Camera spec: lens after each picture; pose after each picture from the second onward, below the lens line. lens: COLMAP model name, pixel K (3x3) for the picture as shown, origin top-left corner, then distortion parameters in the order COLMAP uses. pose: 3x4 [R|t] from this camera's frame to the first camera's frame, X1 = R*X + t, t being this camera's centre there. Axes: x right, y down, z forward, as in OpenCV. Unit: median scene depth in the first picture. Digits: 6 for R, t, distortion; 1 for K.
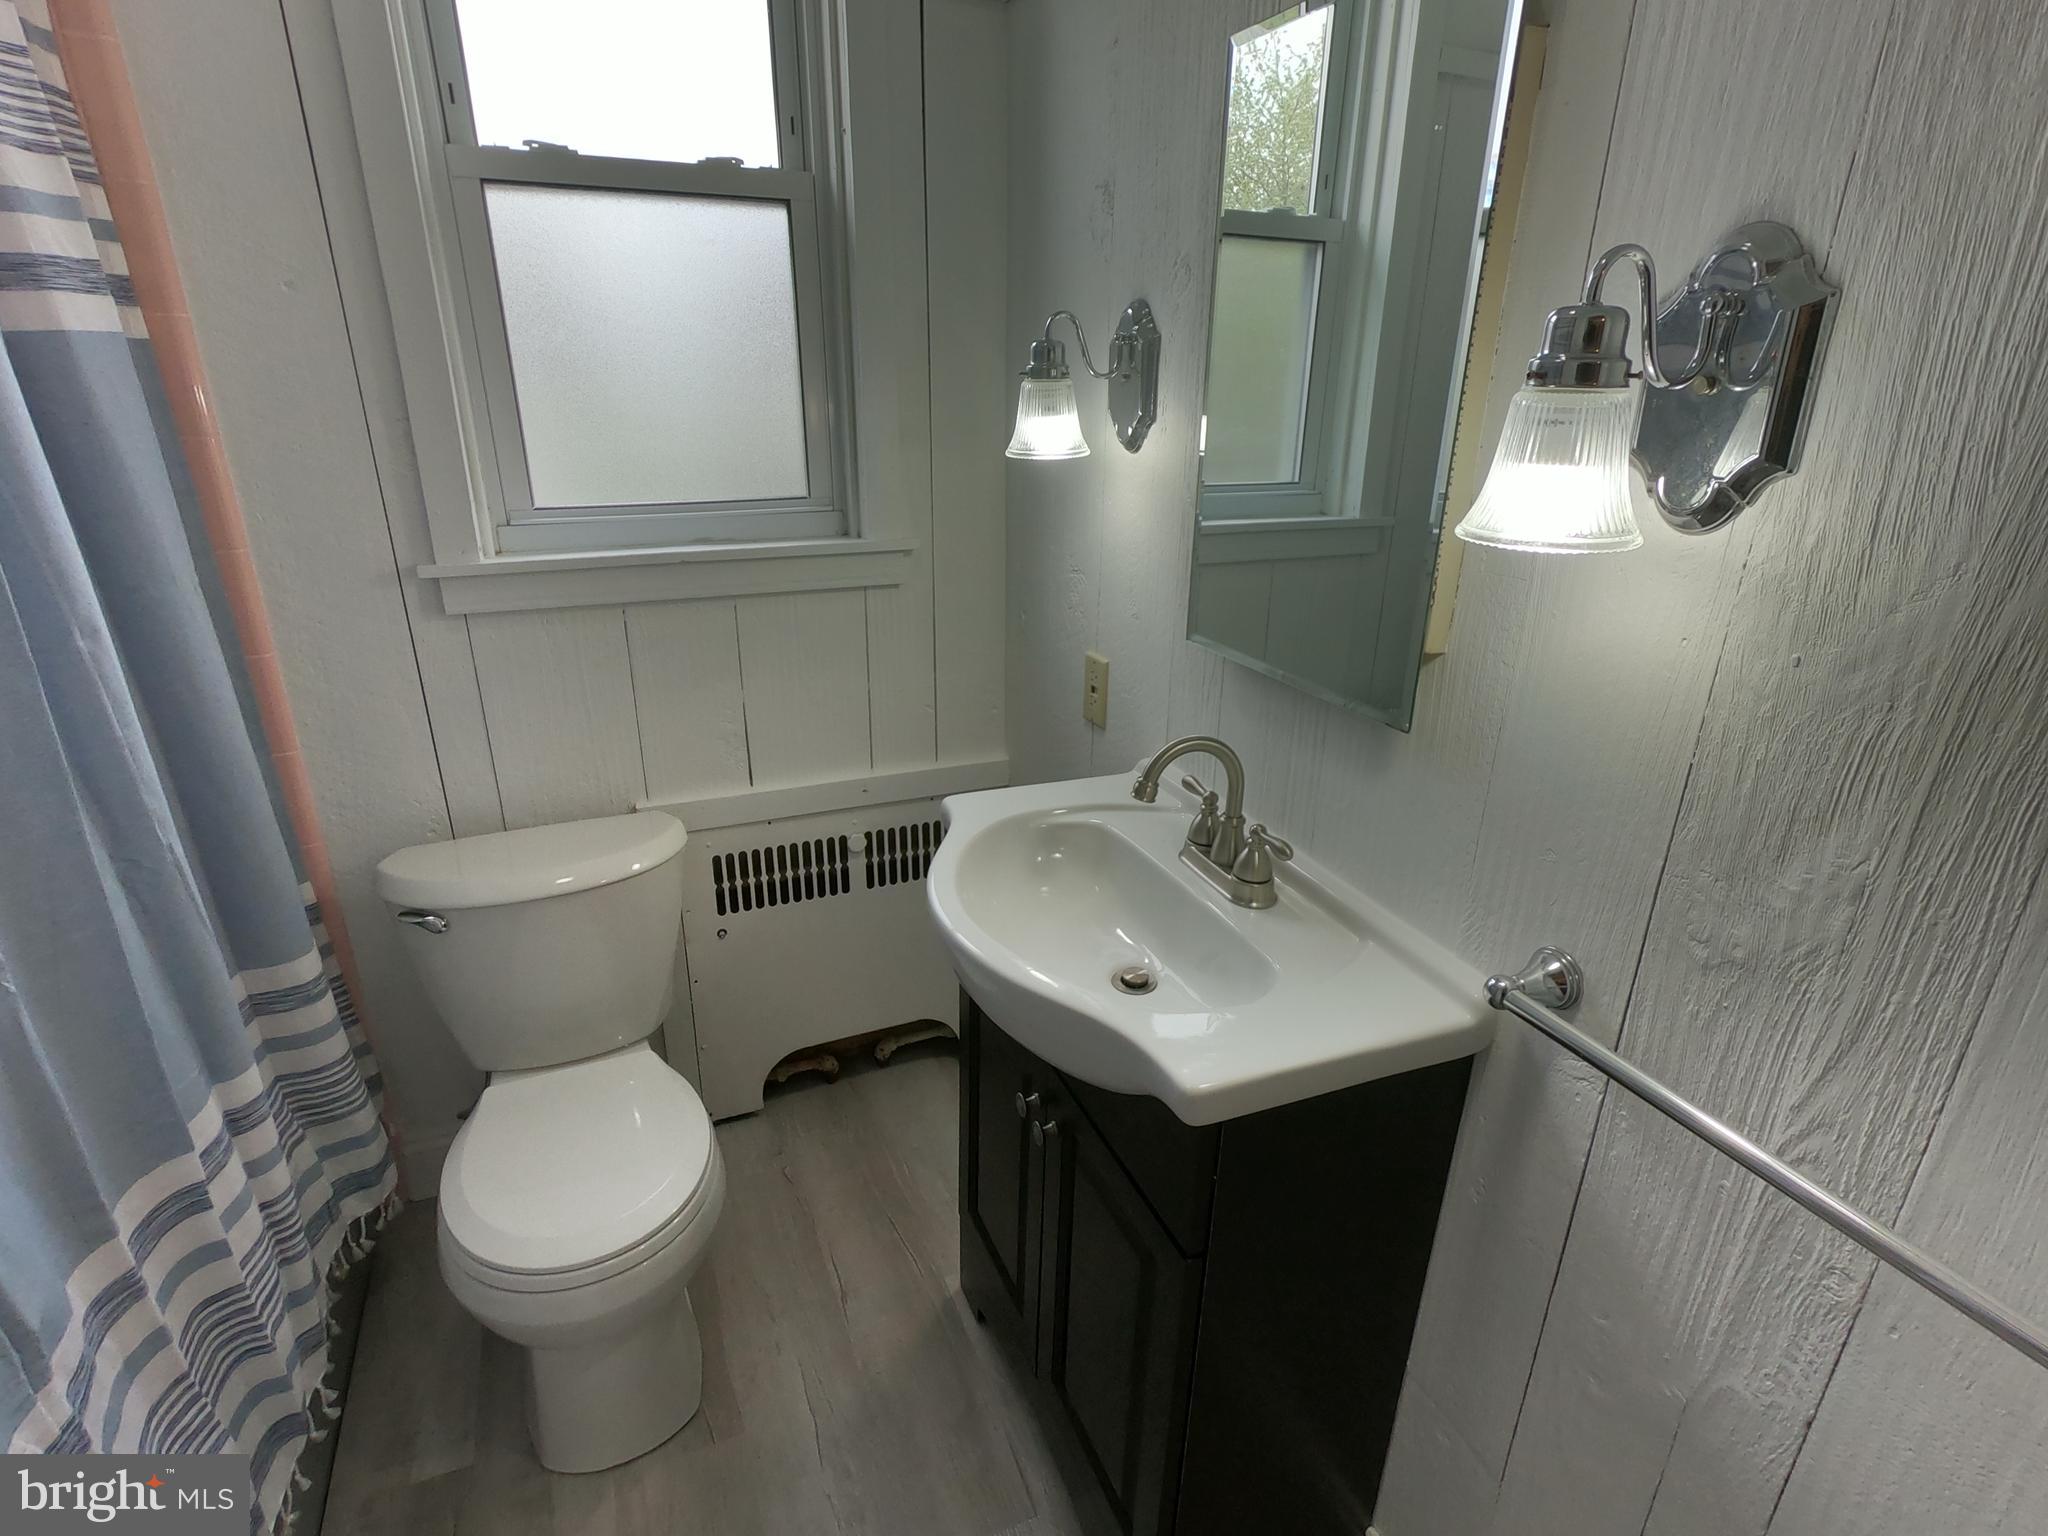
lens RADIAL K [[1028.9, 0, 1007.7], [0, 1028.9, 767.2], [0, 0, 1]] dist [0.000694, 0.000967]
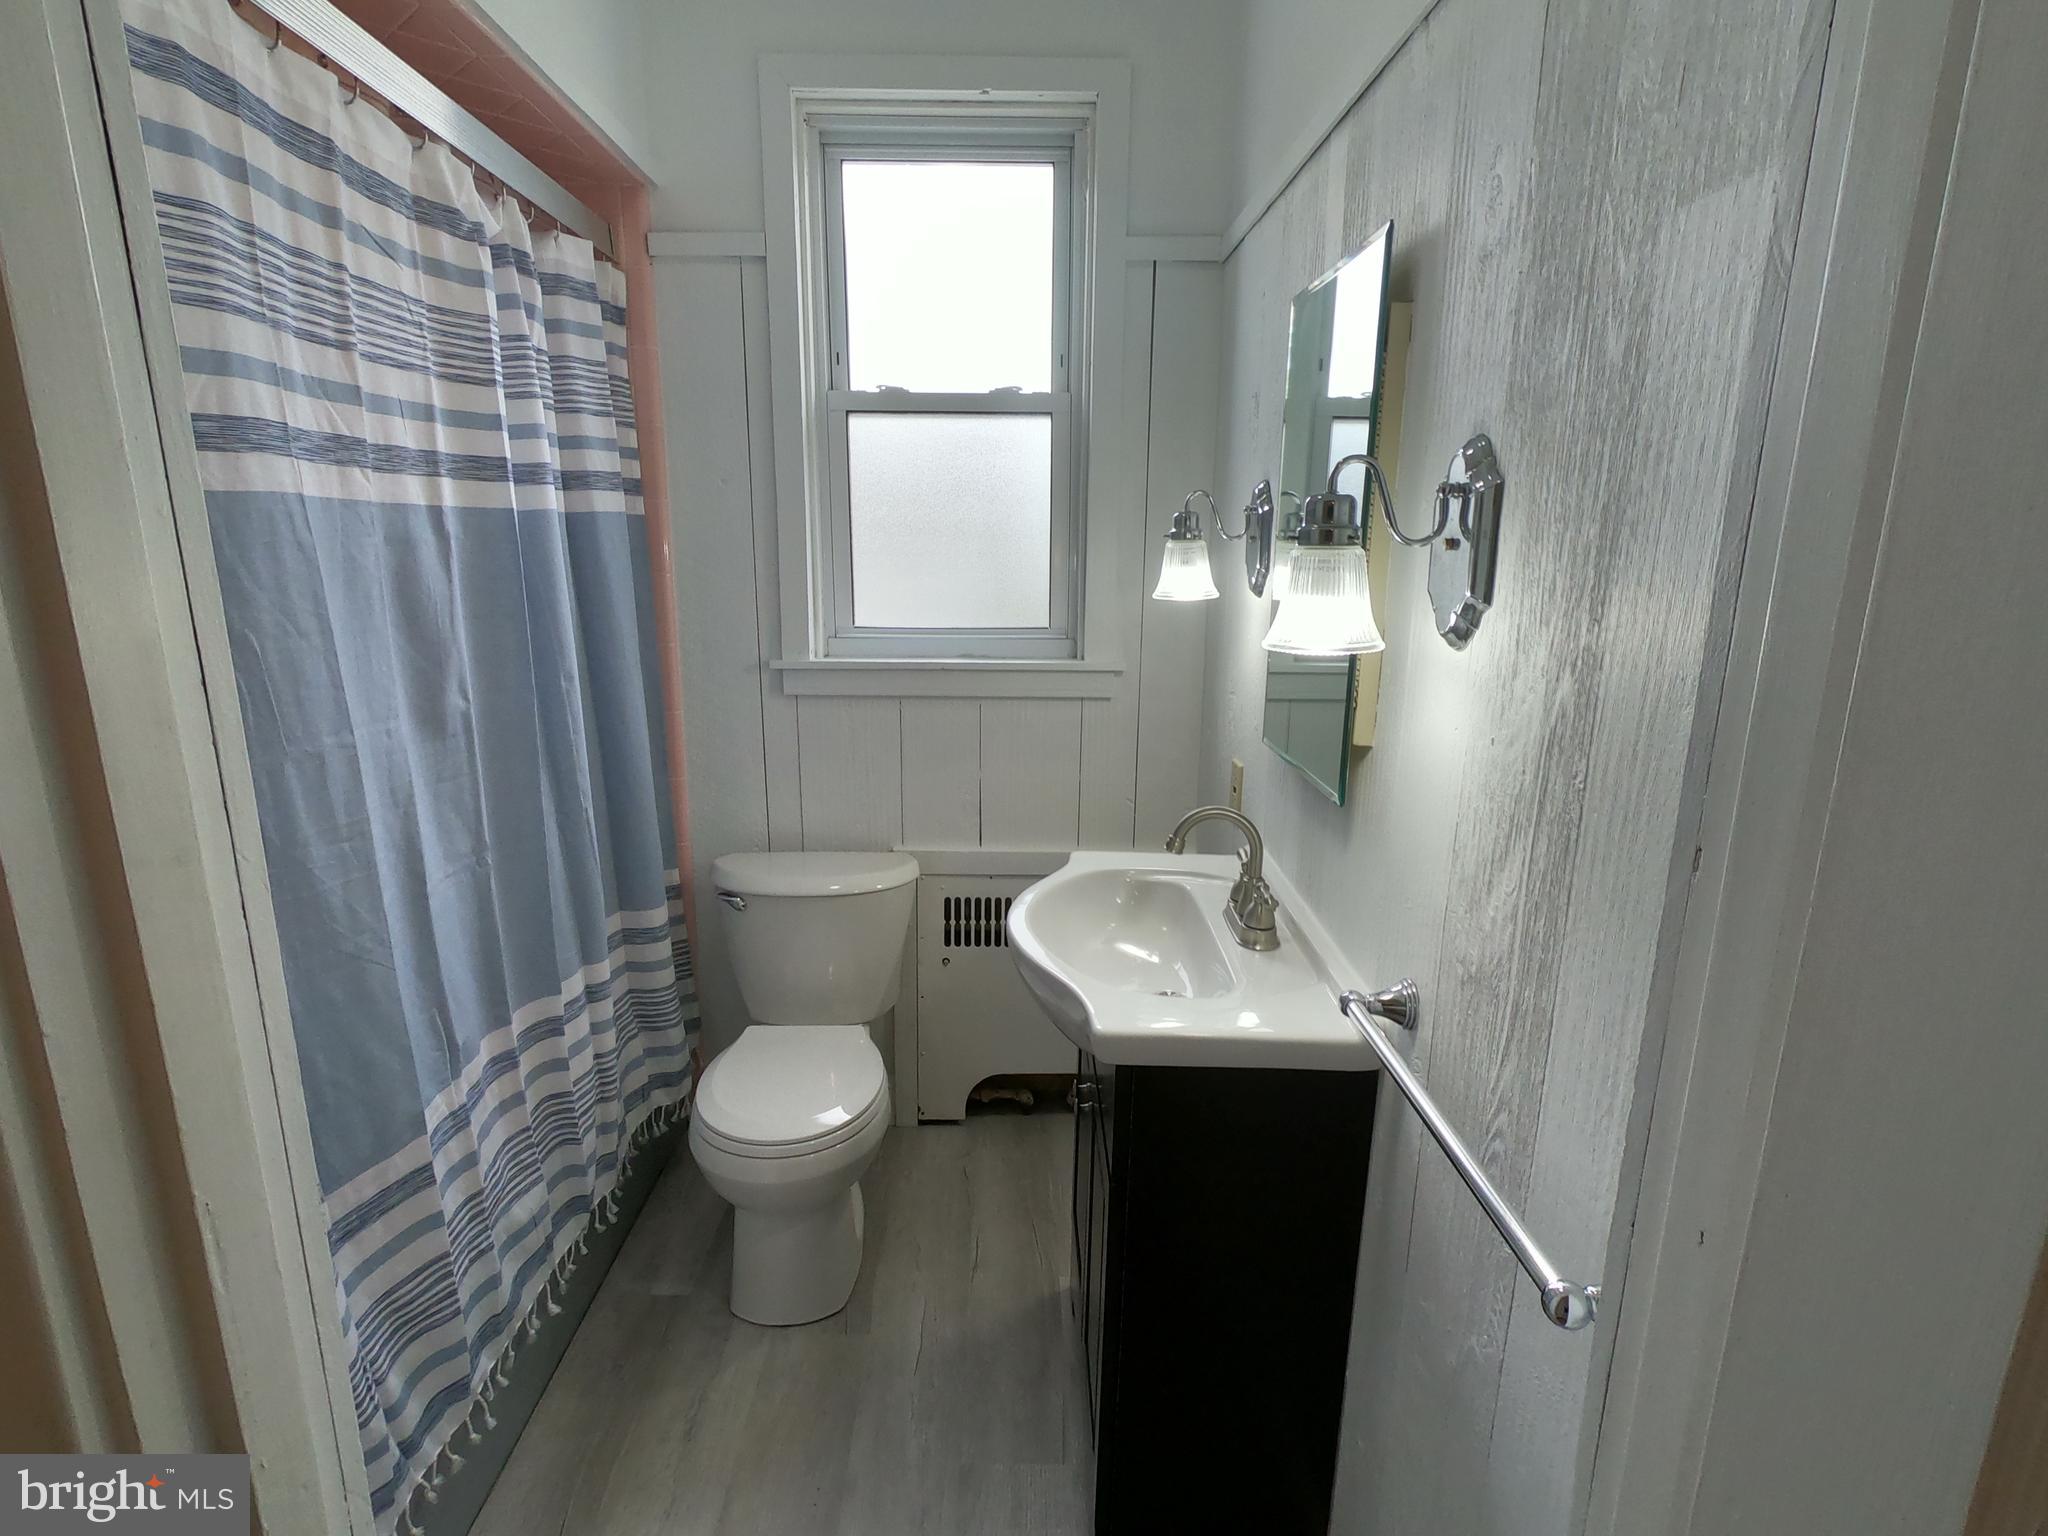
lens RADIAL K [[1028.9, 0, 1023.8], [0, 1028.9, 770.2], [0, 0, 1]] dist [0.000694, 0.000967]
pose [[0.926738, 0.086729, -0.365562, 0.318553], [-0.137679, 0.983702, -0.115650, 0.080941], [0.349574, 0.157507, 0.923574, -0.211294]]
